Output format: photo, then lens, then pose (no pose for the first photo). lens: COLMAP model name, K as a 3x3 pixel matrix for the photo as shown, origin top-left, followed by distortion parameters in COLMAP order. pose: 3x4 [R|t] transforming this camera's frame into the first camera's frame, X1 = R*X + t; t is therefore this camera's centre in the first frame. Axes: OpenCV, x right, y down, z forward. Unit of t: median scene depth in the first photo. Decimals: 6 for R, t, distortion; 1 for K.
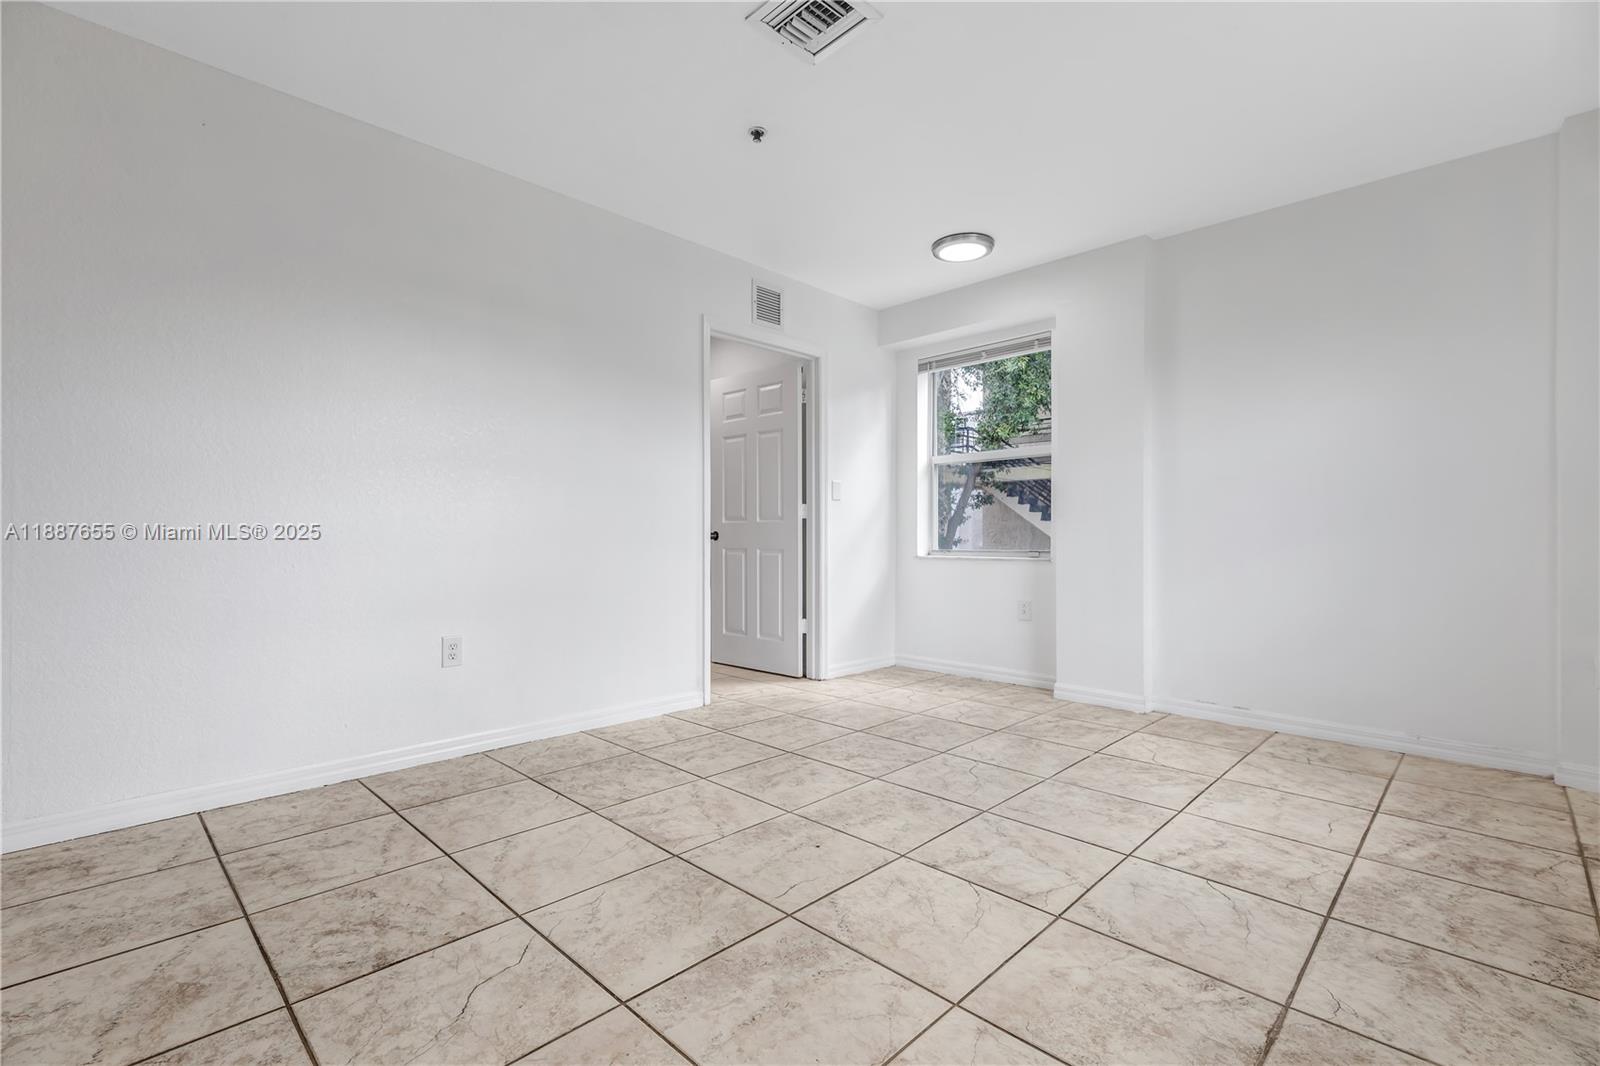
lens RADIAL K [[723.8, 0, 790.3], [0, 723.8, 516.4], [0, 0, 1]] dist [0.002578, 0.001196]
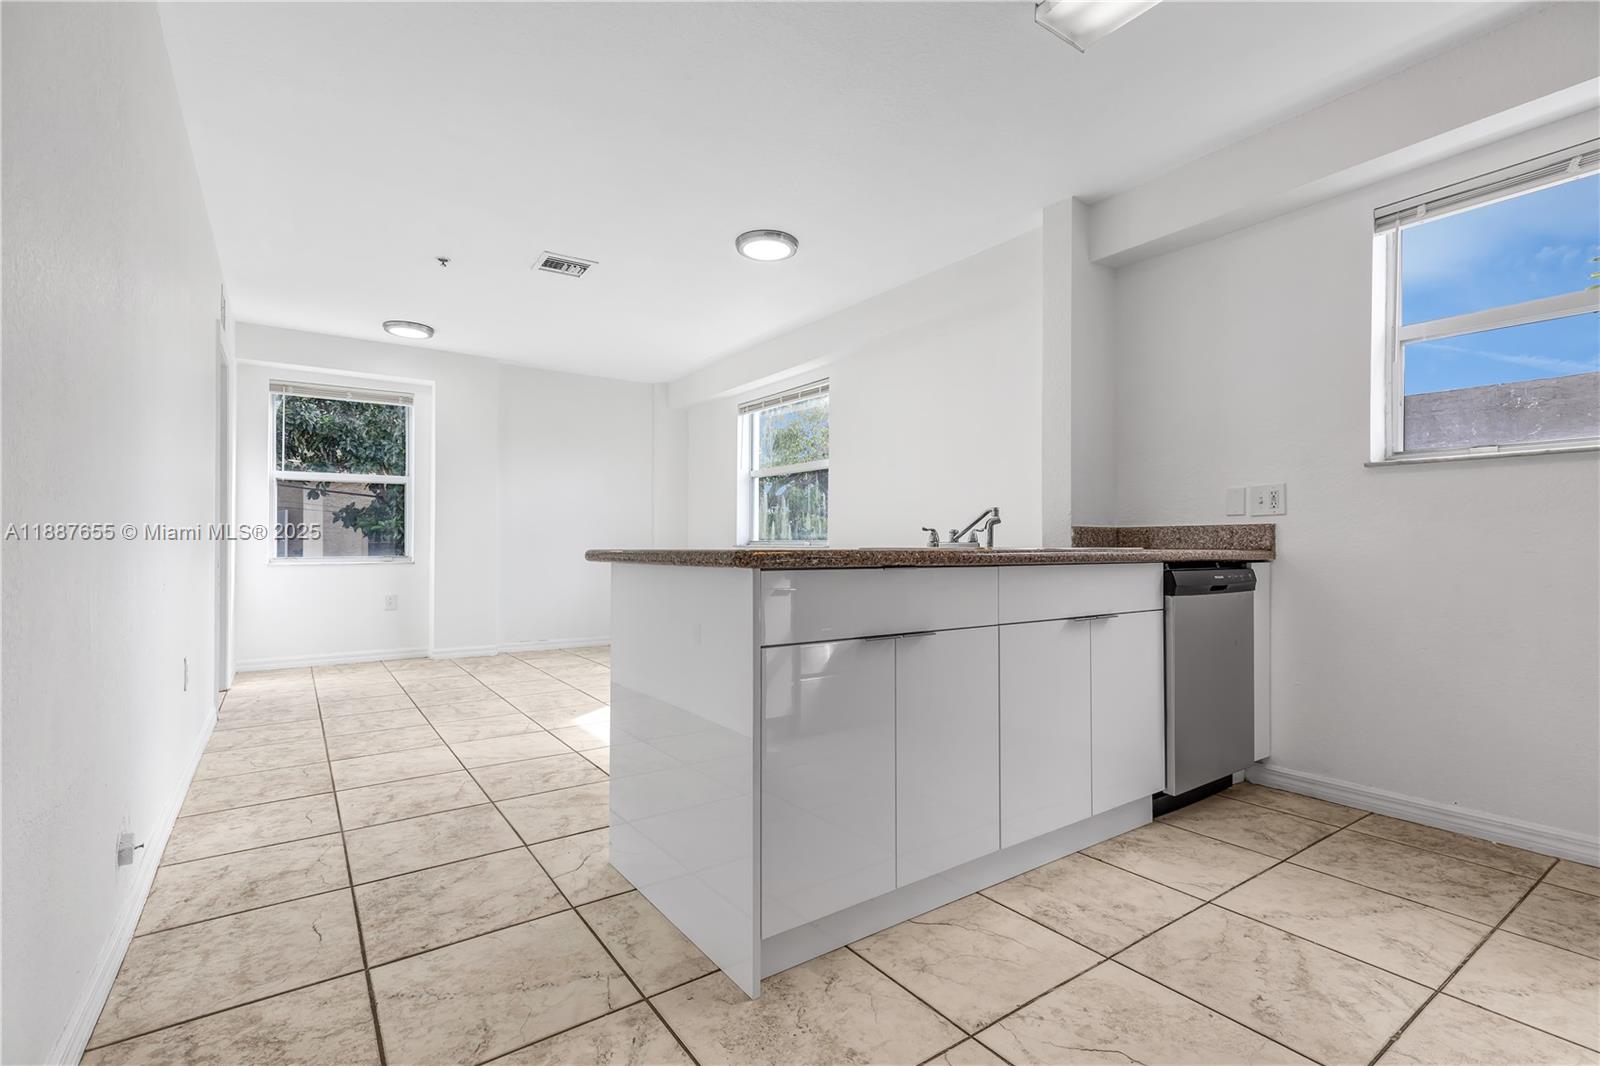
lens RADIAL K [[723.8, 0, 809.7], [0, 723.8, 531.3], [0, 0, 1]] dist [0.002578, 0.001196]
pose [[0.164695, 0.012158, 0.986270, -1.376721], [-0.027059, 0.999603, -0.007804, -0.013715], [-0.985973, -0.025402, 0.164959, 0.070956]]
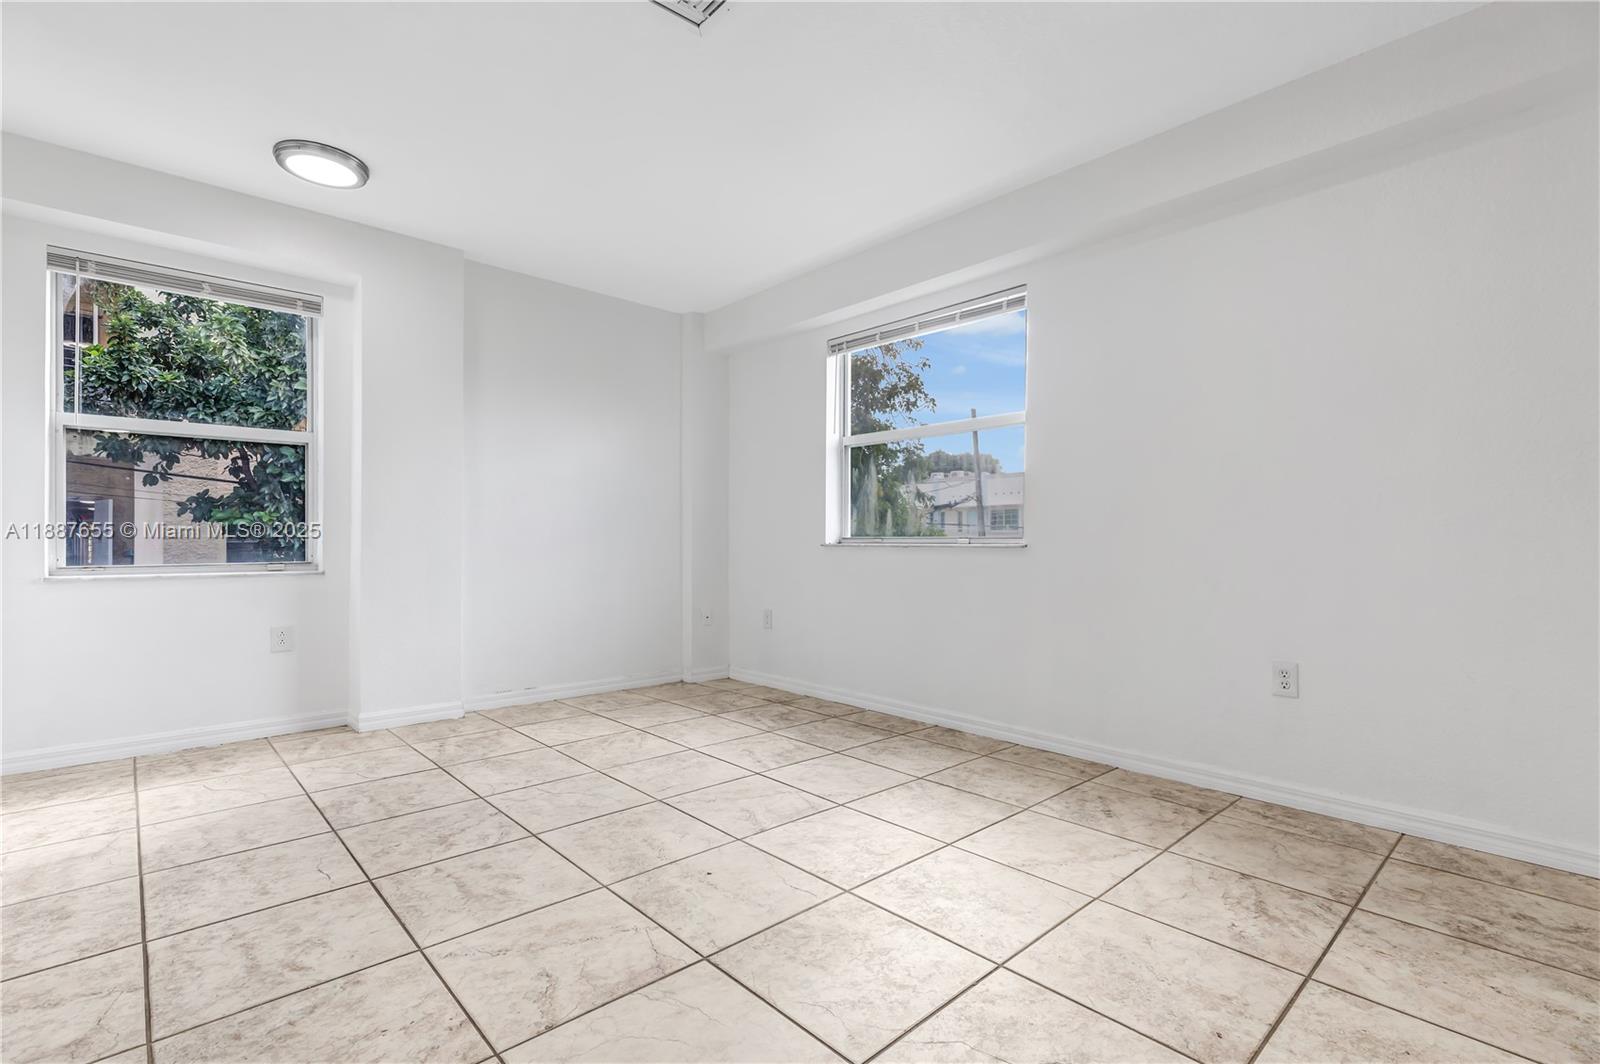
lens RADIAL K [[723.8, 0, 795.3], [0, 723.8, 539.9], [0, 0, 1]] dist [0.002578, 0.001196]
pose [[0.042730, 0.003509, 0.999081, -0.719427], [-0.029888, 0.999551, -0.002233, 0.011191], [-0.998640, -0.029765, 0.042815, 0.675916]]
